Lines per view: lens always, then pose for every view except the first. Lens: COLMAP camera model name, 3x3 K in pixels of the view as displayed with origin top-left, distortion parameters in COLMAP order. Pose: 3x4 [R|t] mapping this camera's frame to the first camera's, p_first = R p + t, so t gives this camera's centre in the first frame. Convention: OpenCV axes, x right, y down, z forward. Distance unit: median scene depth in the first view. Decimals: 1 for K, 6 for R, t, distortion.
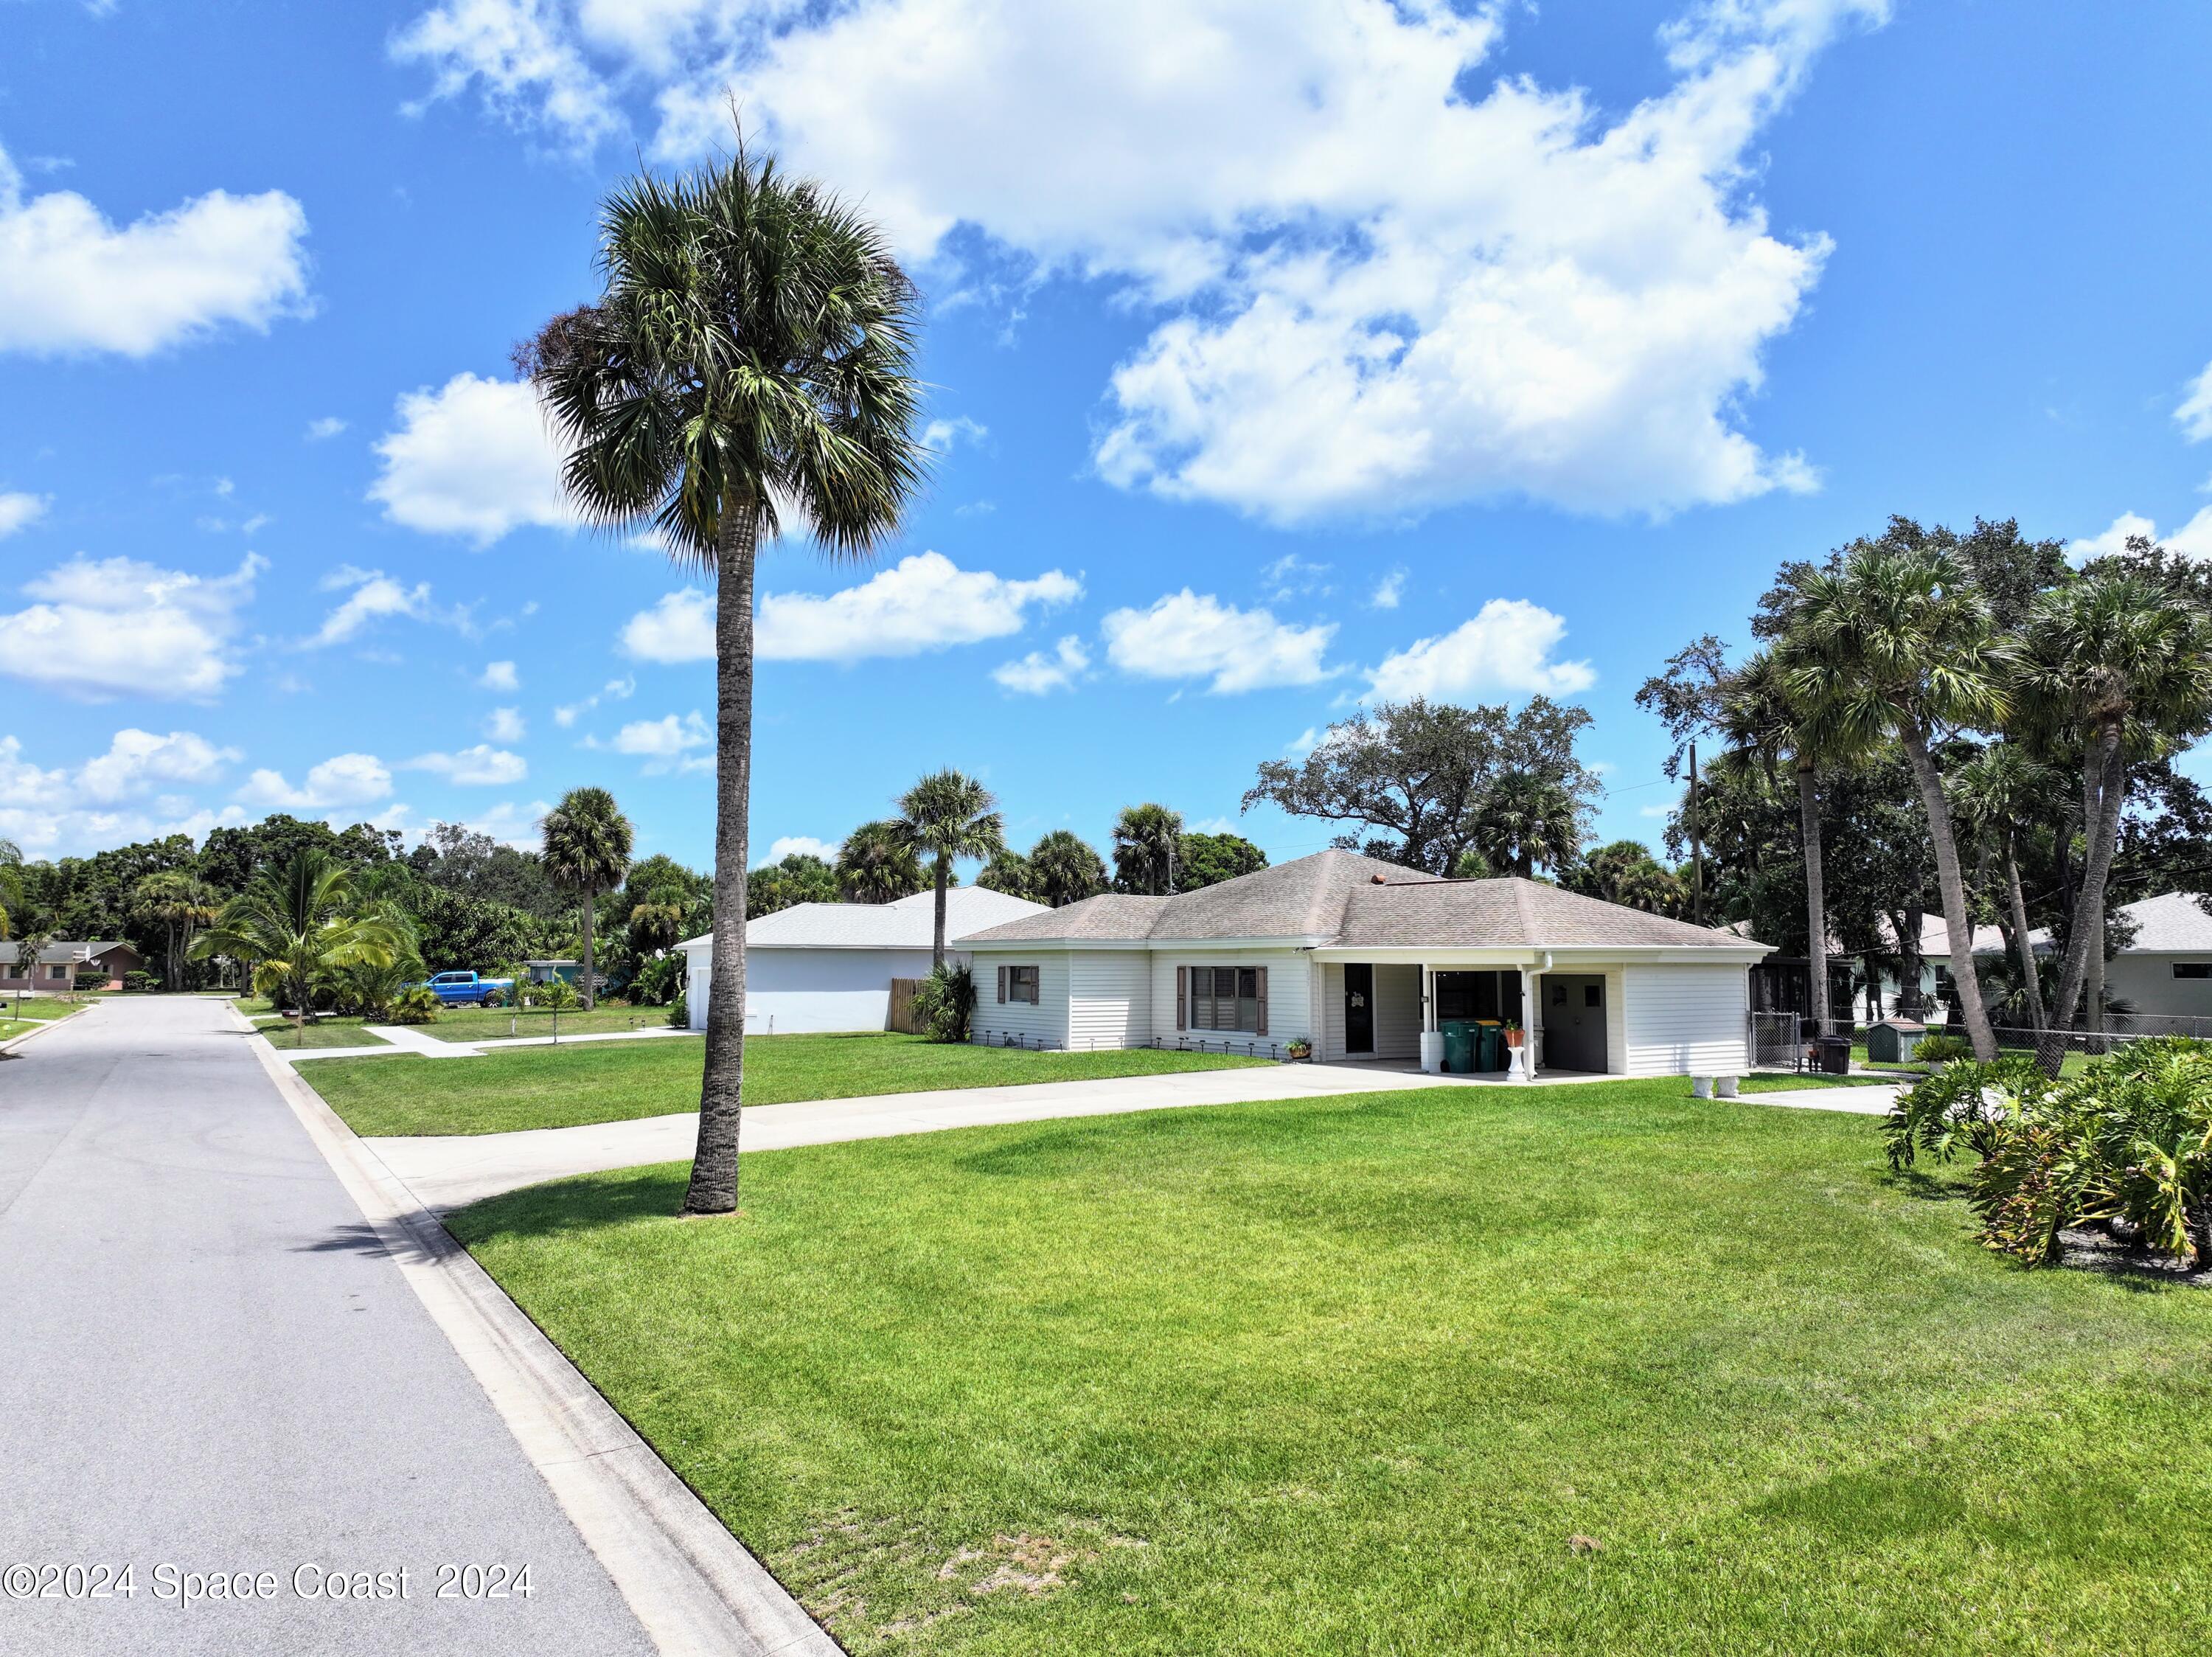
lens RADIAL K [[1549.7, 0, 1121.9], [0, 1549.7, 832.2], [0, 0, 1]] dist [-0.000937, 0.017869]
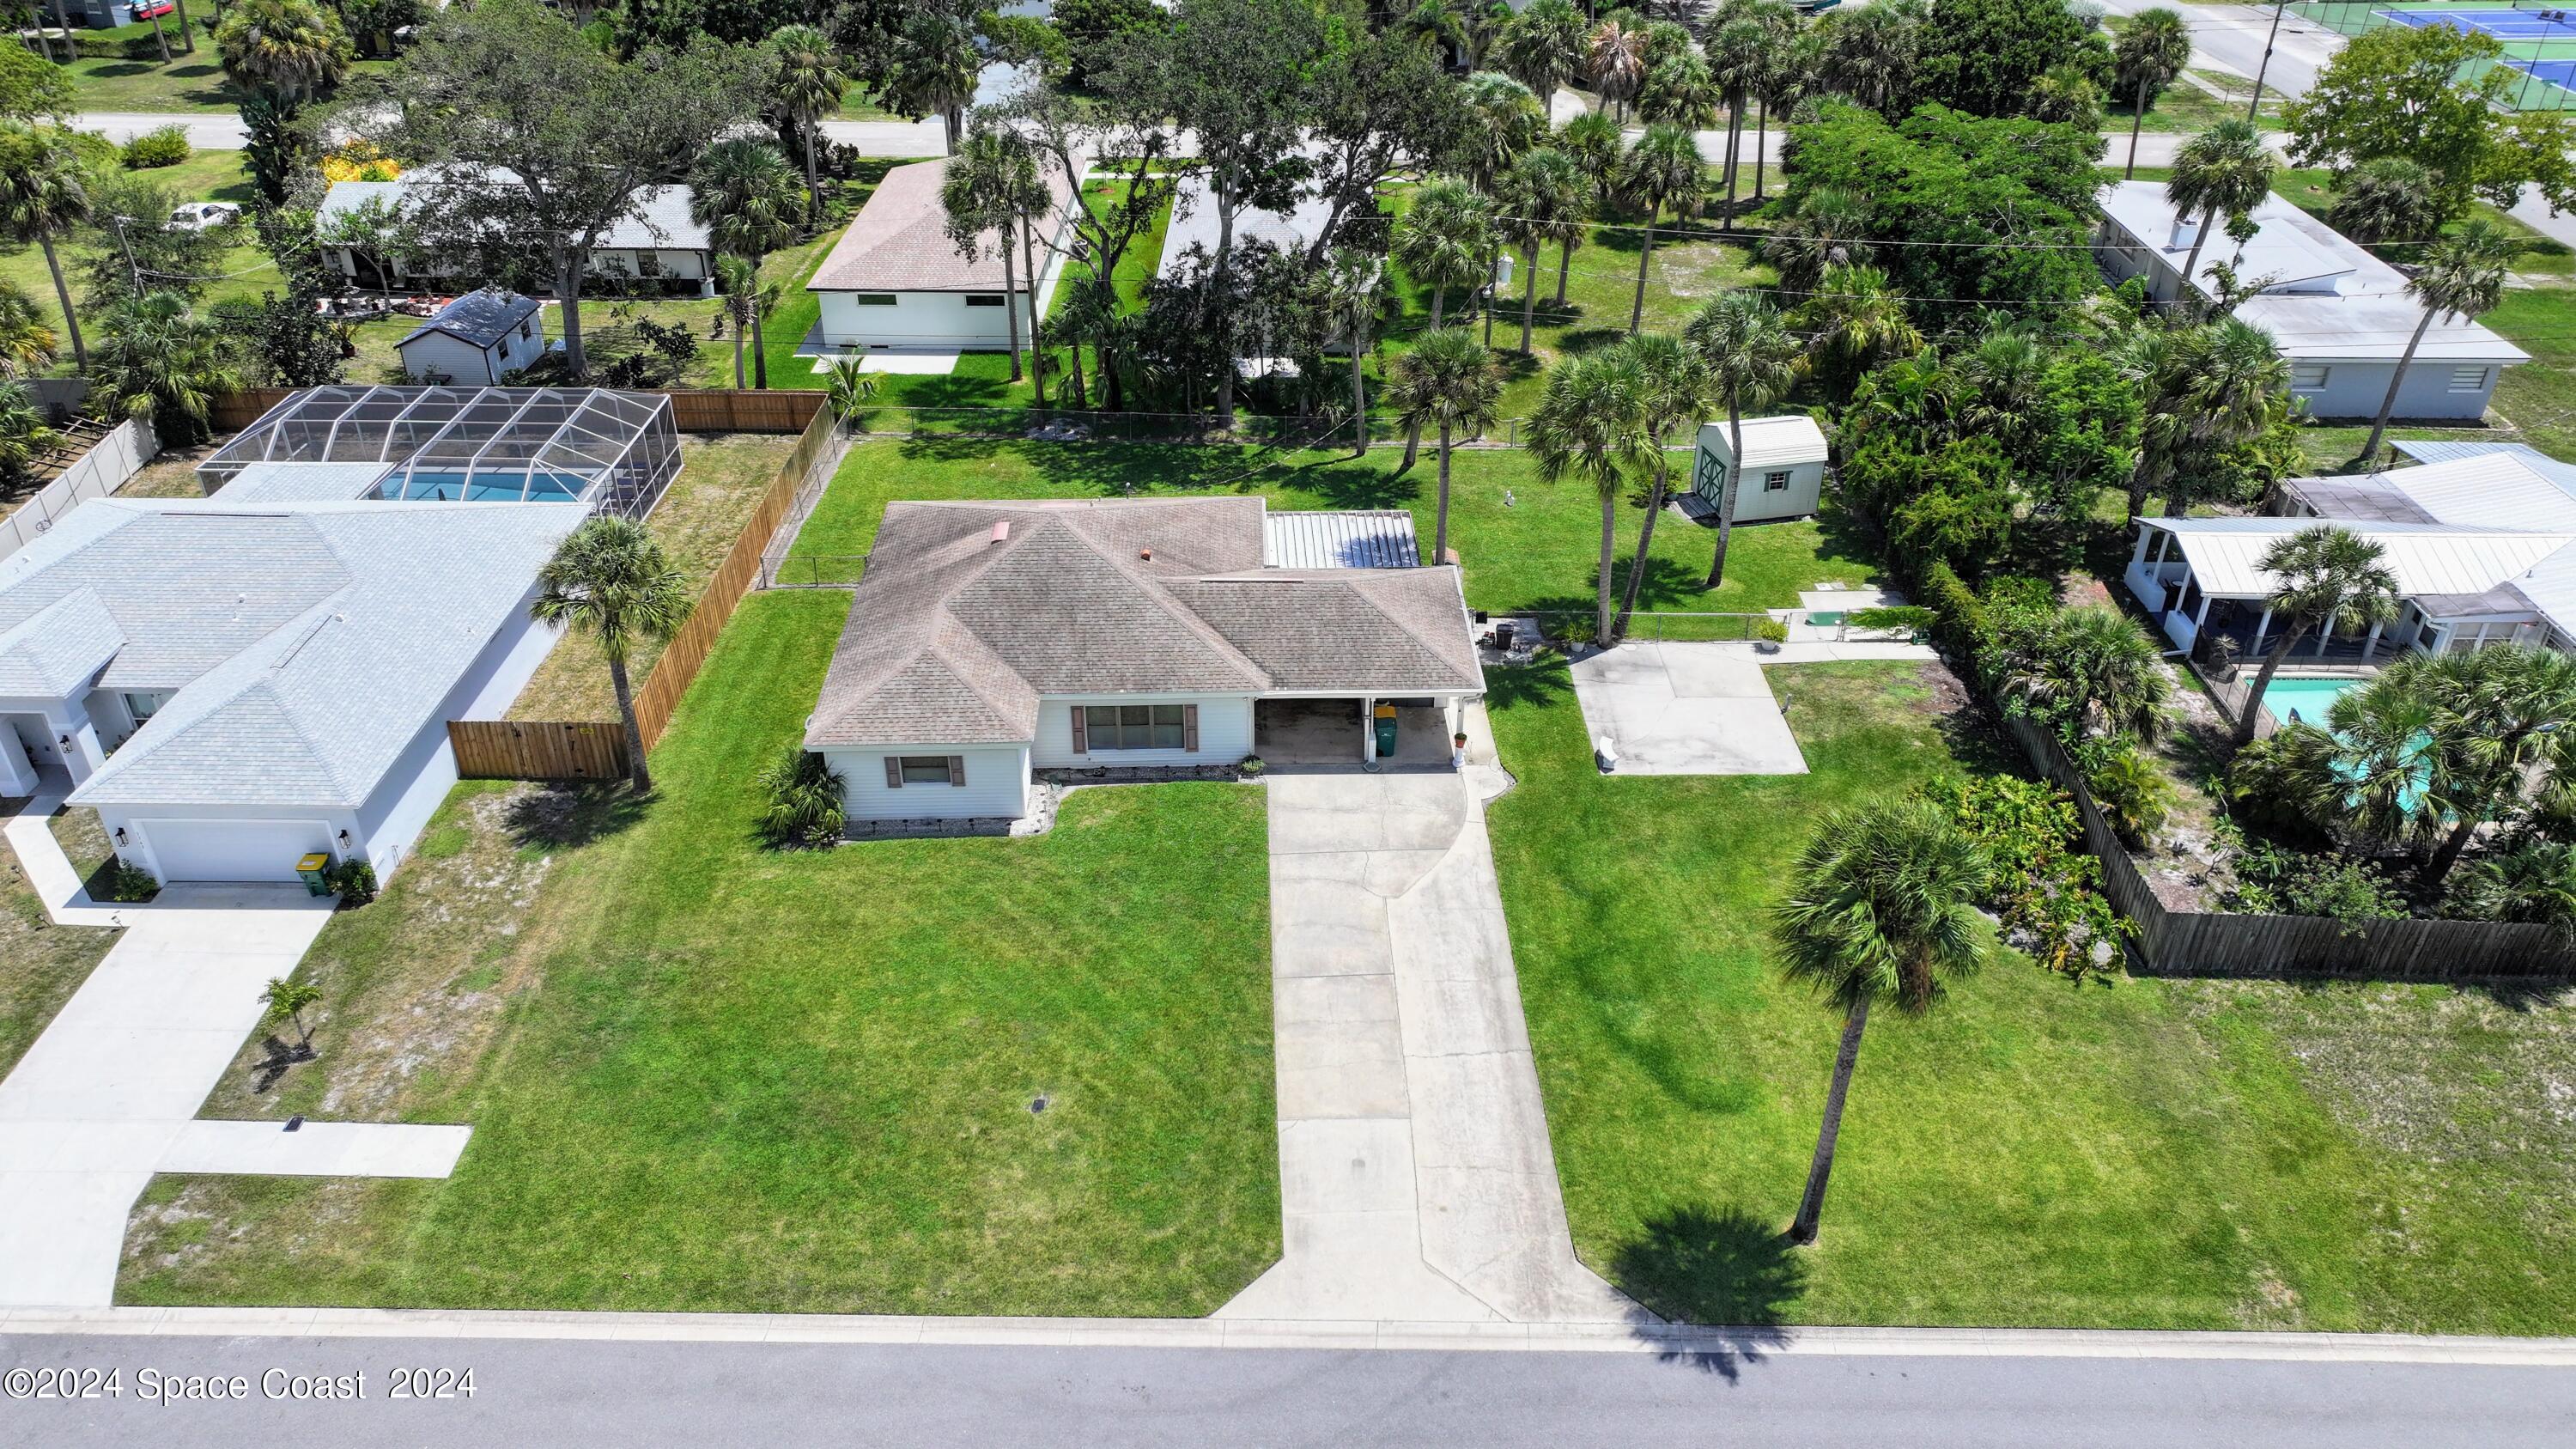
lens RADIAL K [[1805.6, 0, 1294.8], [0, 1805.6, 735.6], [0, 0, 1]] dist [-0.000134, 0.016883]
pose [[0.521654, -0.461487, 0.717570, -0.828582], [-0.078753, 0.811438, 0.579108, -0.667861], [-0.849514, -0.358605, 0.386947, 0.350043]]
